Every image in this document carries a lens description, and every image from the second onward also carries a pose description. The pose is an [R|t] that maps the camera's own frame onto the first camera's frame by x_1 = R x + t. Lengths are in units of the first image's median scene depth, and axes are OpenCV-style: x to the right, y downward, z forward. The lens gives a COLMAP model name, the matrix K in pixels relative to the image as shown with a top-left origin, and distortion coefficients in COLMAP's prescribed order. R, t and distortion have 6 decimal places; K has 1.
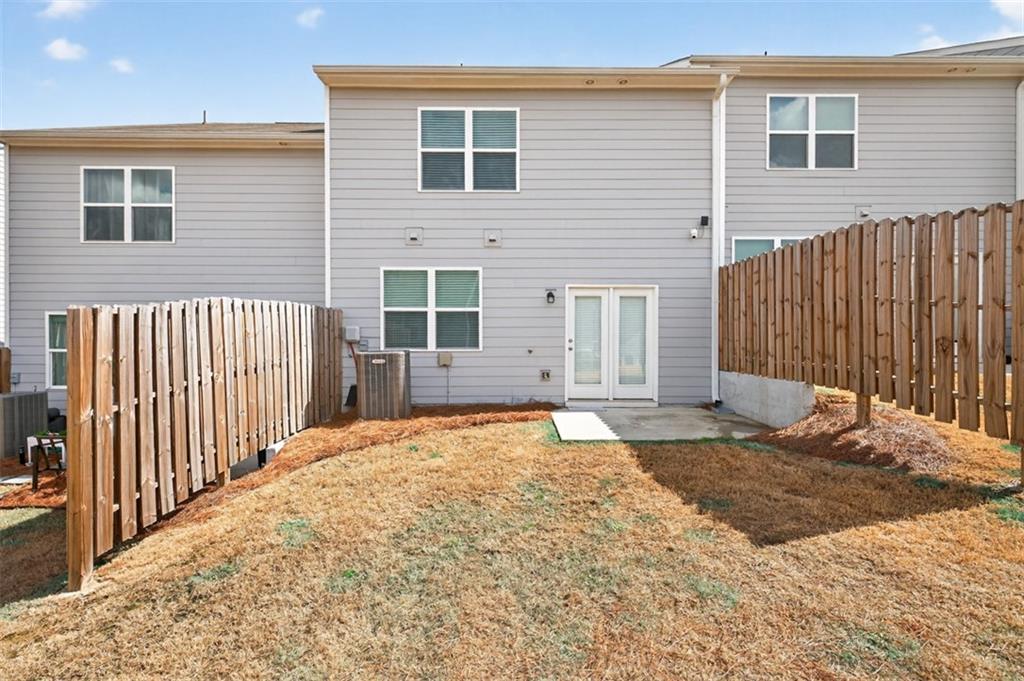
lens RADIAL K [[435.3, 0, 507.6], [0, 435.3, 331.4], [0, 0, 1]] dist [0.004006, 0.000091]
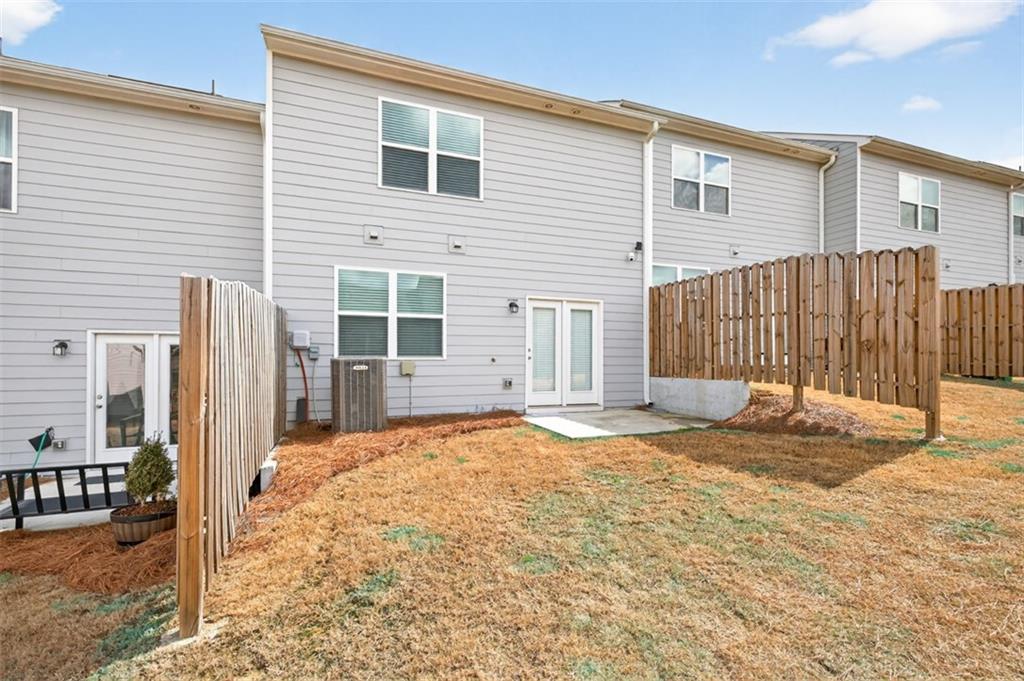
lens RADIAL K [[444.5, 0, 512.3], [0, 444.5, 347.4], [0, 0, 1]] dist [0.001289, 0.000170]
pose [[0.940951, 0.011034, 0.338364, -0.255277], [-0.007440, 0.999901, -0.011919, 0.028622], [-0.338462, 0.008697, 0.940940, 0.018467]]
